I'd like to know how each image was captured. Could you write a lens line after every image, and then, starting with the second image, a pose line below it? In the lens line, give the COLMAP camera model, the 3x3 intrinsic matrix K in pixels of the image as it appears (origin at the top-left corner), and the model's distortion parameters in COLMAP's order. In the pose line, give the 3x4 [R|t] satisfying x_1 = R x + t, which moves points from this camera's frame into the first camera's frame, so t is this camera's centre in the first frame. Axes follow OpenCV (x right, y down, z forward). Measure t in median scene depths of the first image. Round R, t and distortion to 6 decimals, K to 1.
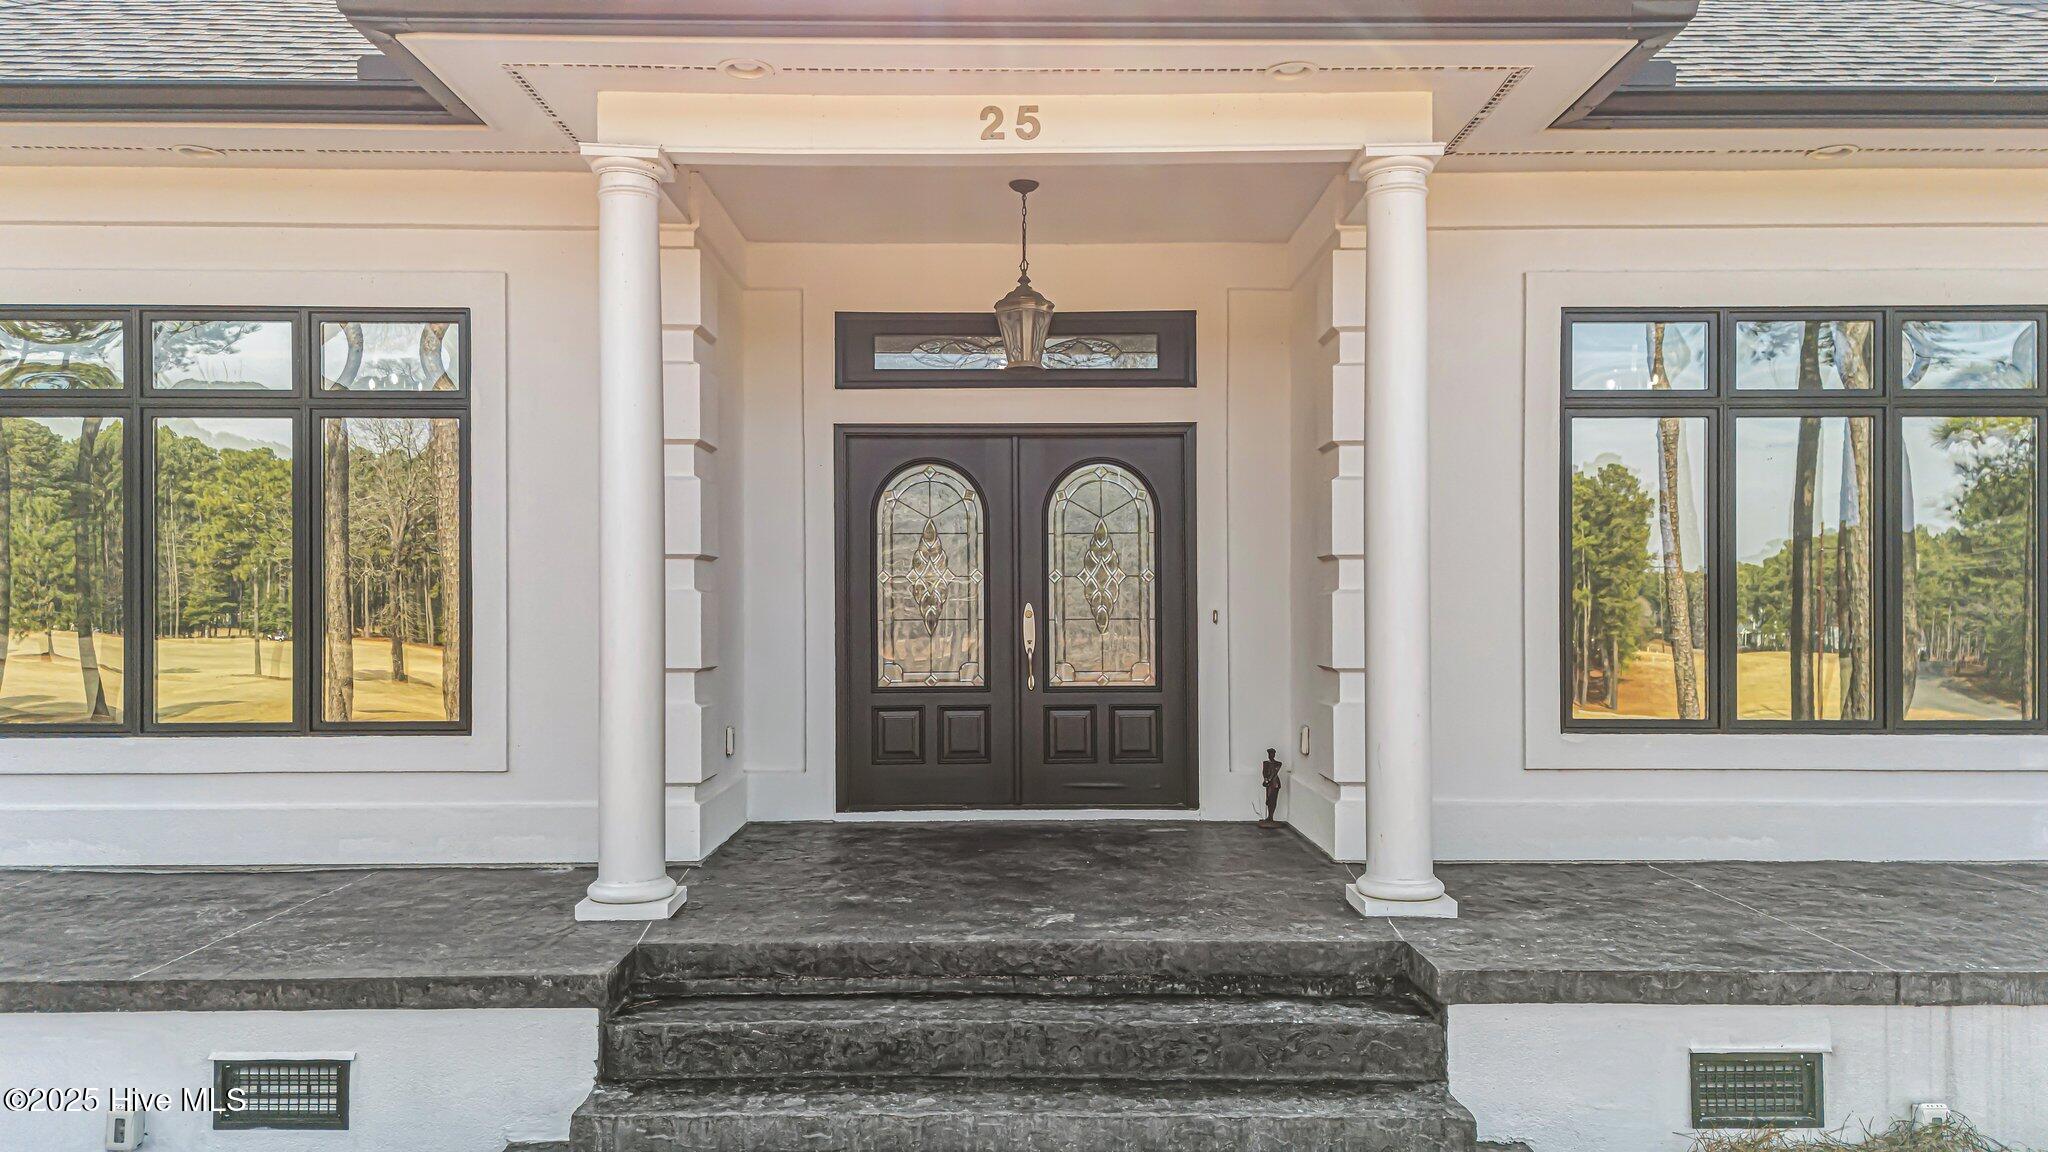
lens RADIAL K [[1642.0, 0, 1024.0], [0, 1642.0, 576.0], [0, 0, 1]] dist [0.039369, -0.007955]
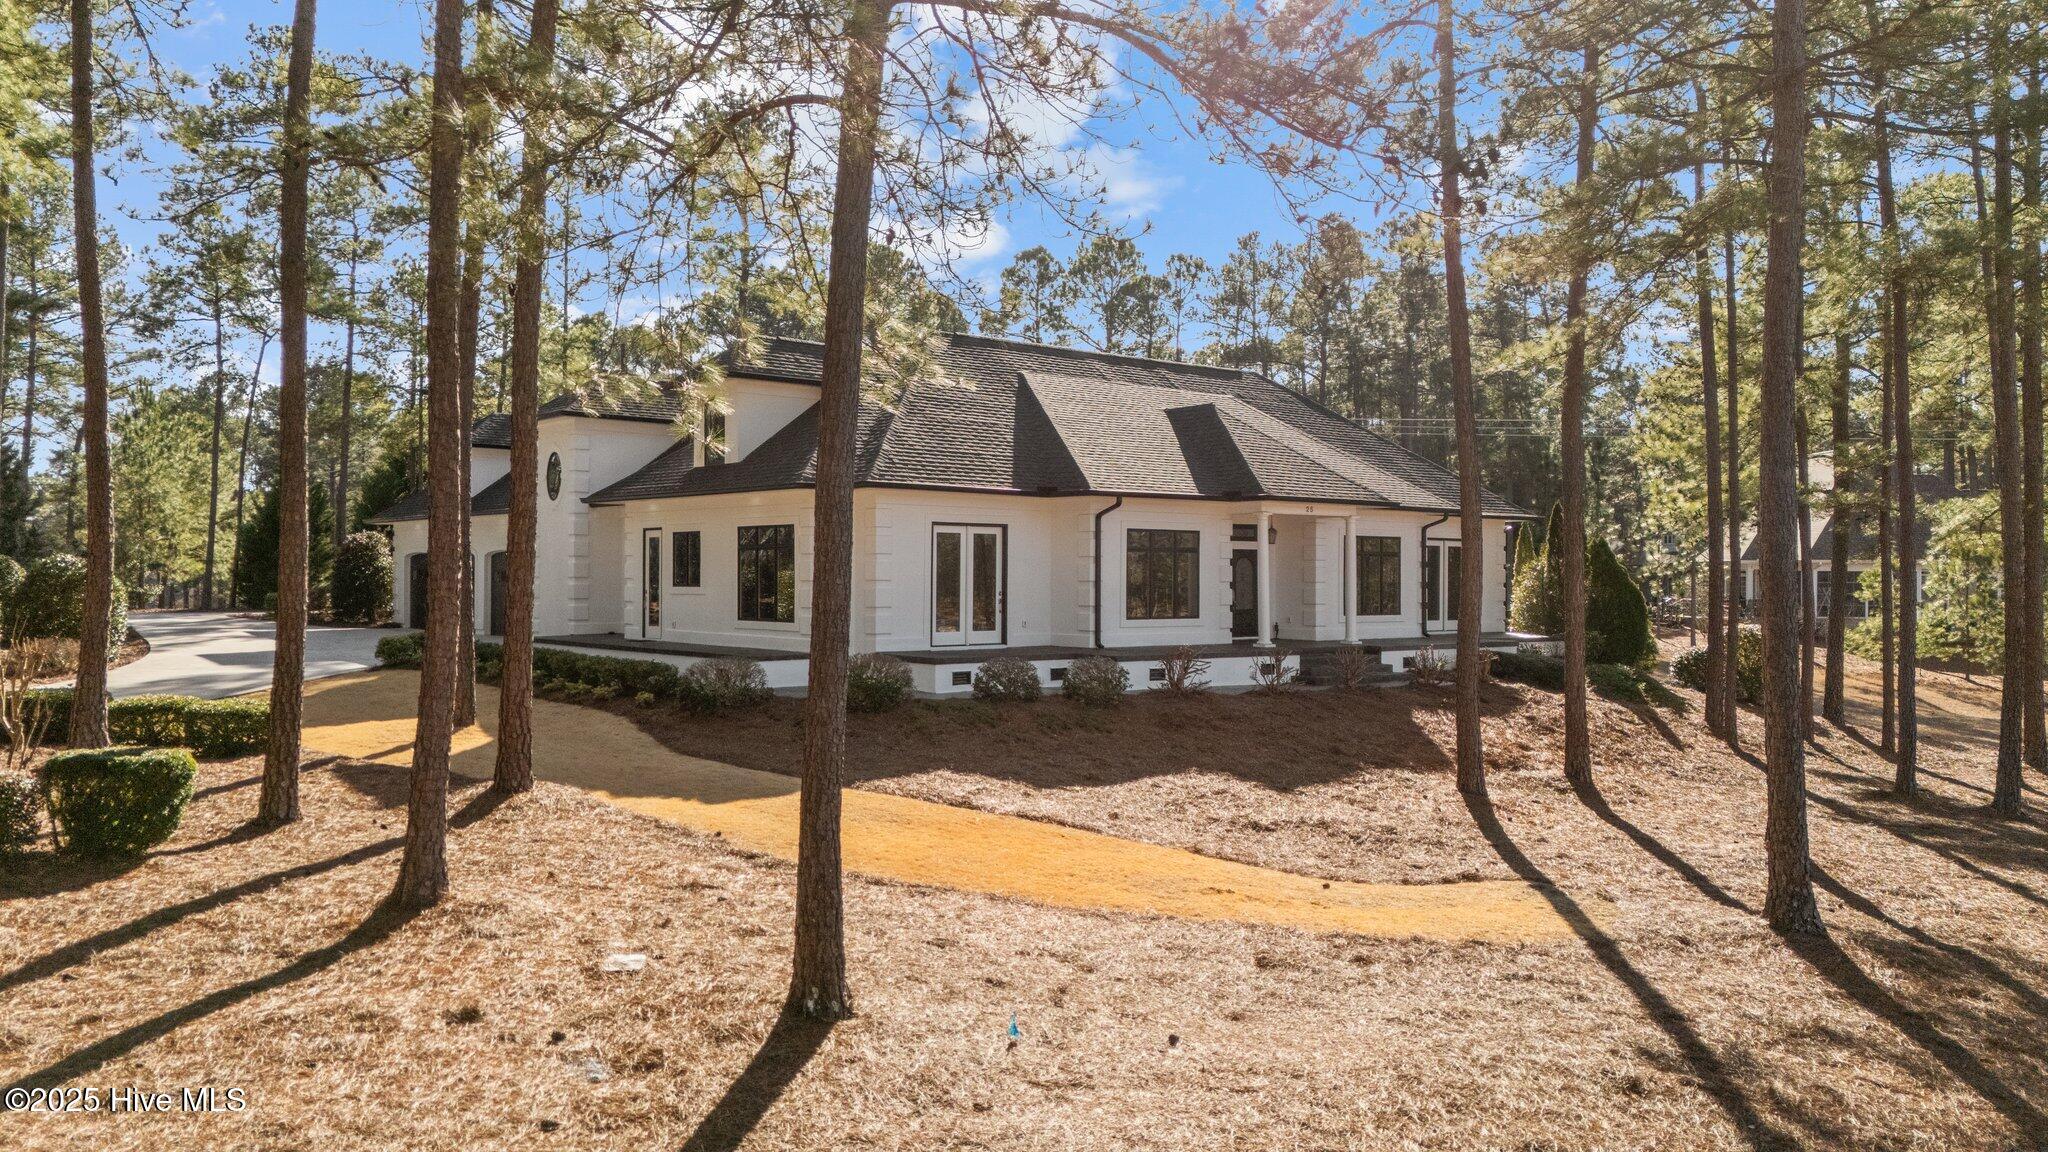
lens RADIAL K [[1580.2, 0, 1024.0], [0, 1580.2, 576.0], [0, 0, 1]] dist [0.046605, -0.026786]
pose [[0.769970, 0.007627, 0.638035, -3.190092], [-0.025371, 0.999504, 0.018670, -0.087727], [-0.637576, -0.030563, 0.769781, -1.947641]]
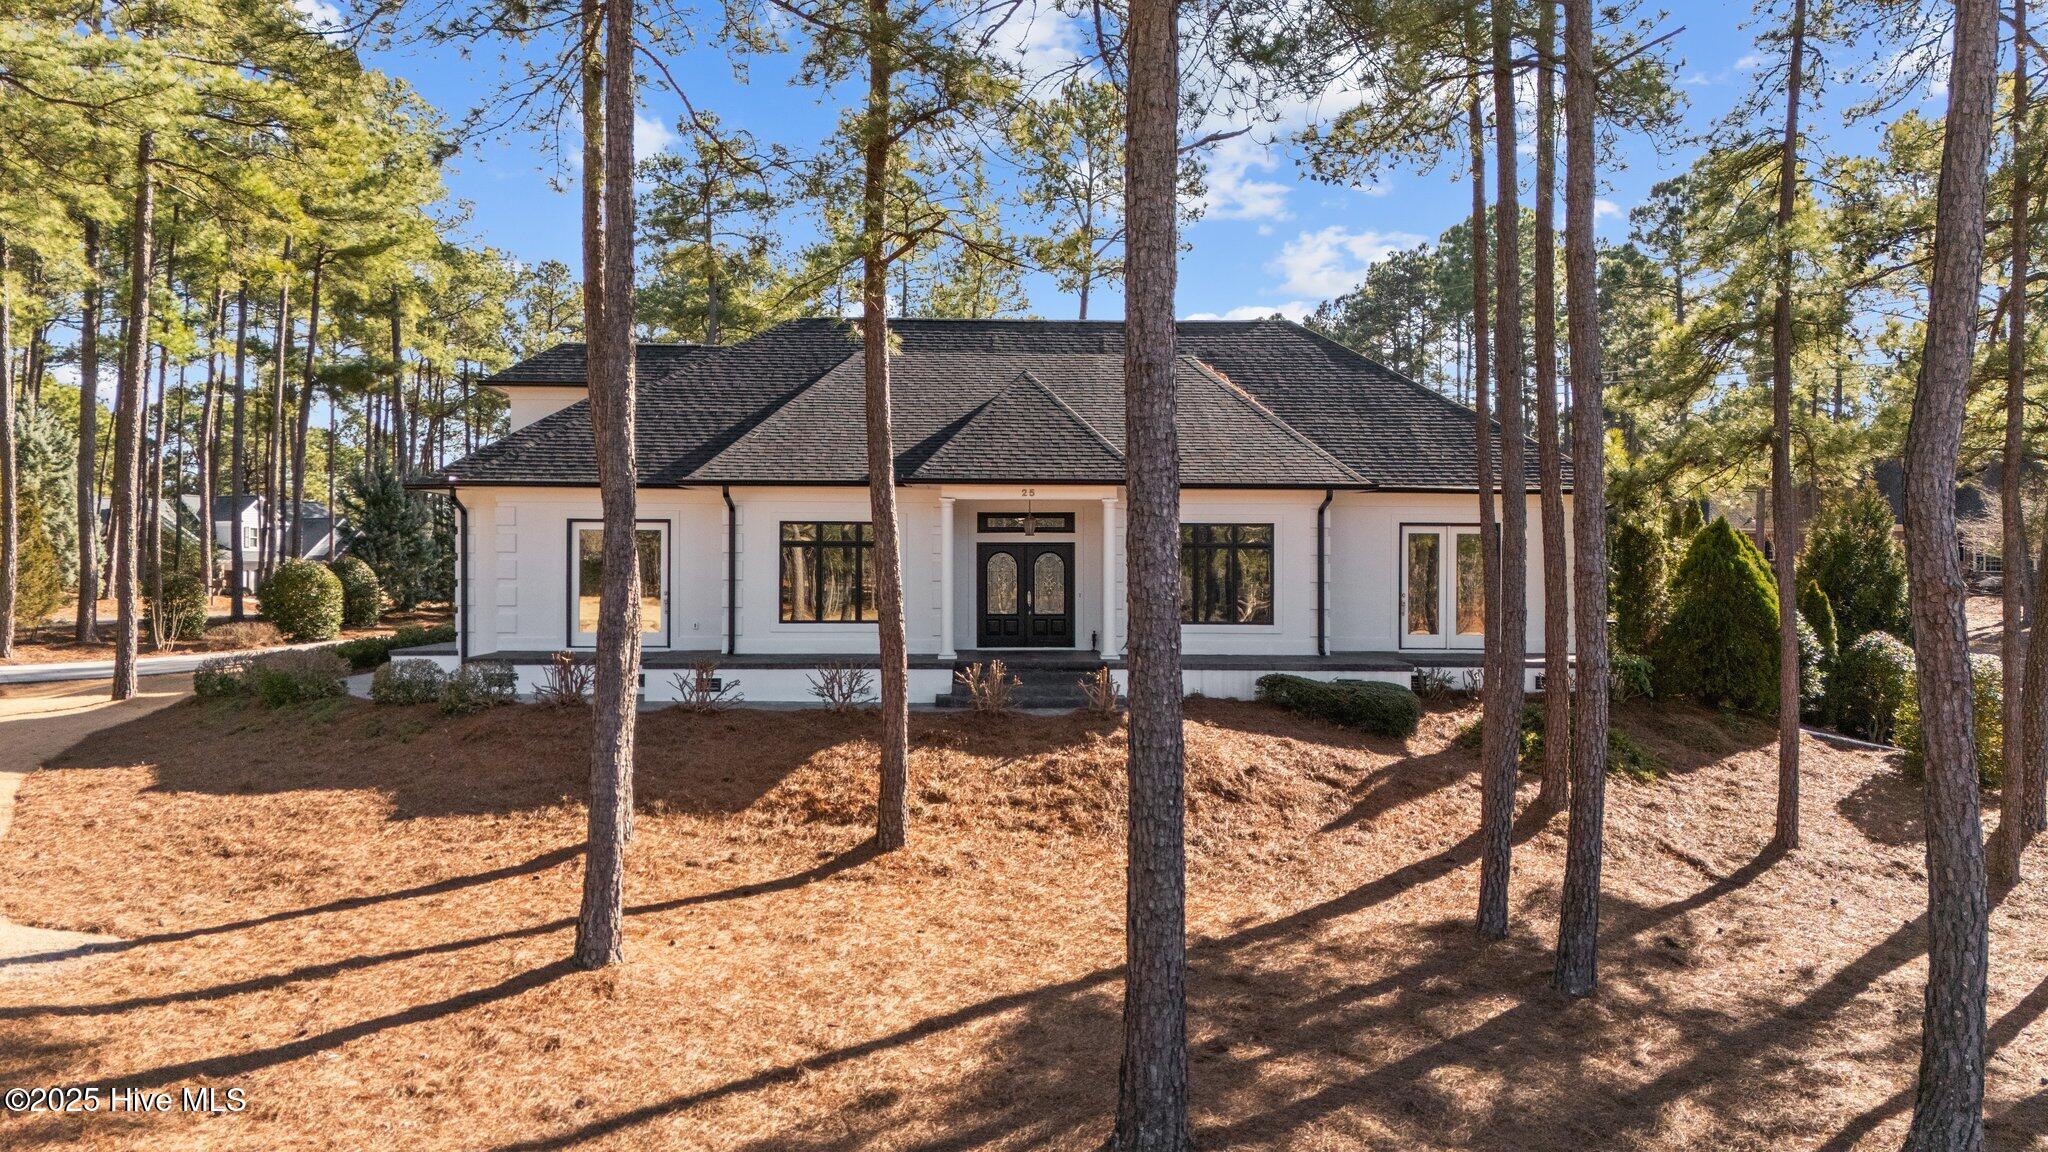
lens RADIAL K [[1580.2, 0, 1024.0], [0, 1580.2, 576.0], [0, 0, 1]] dist [0.046605, -0.026786]
pose [[0.999290, 0.007551, 0.036902, -0.143338], [-0.008311, 0.999756, 0.020485, -0.093013], [-0.036738, -0.020777, 0.999109, -2.610116]]
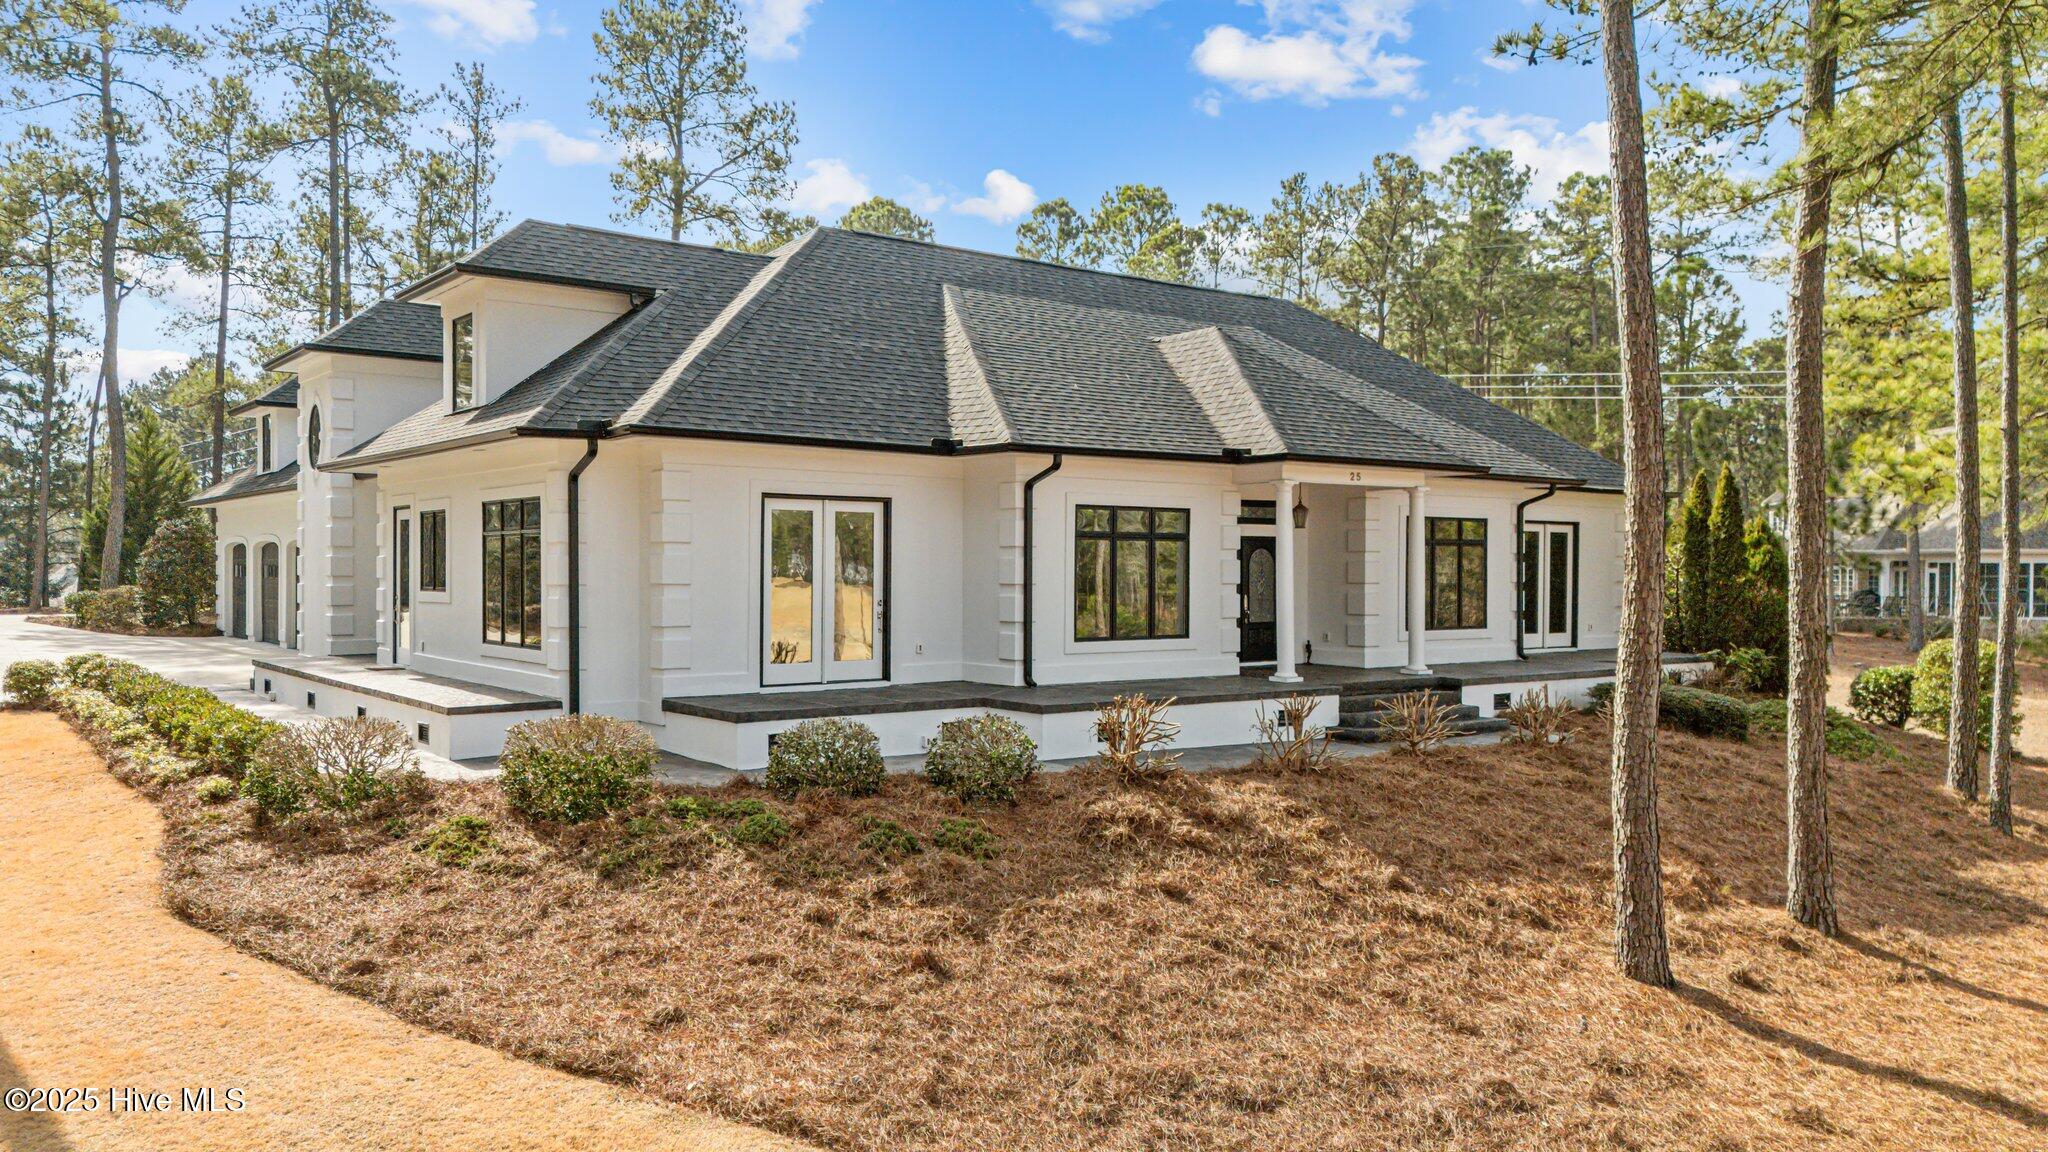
lens RADIAL K [[1580.2, 0, 1024.0], [0, 1580.2, 576.0], [0, 0, 1]] dist [0.046605, -0.026786]
pose [[0.792423, 0.002652, 0.609966, -2.162987], [-0.023275, 0.999394, 0.025892, -0.086824], [-0.609527, -0.034715, 0.792005, -1.113713]]
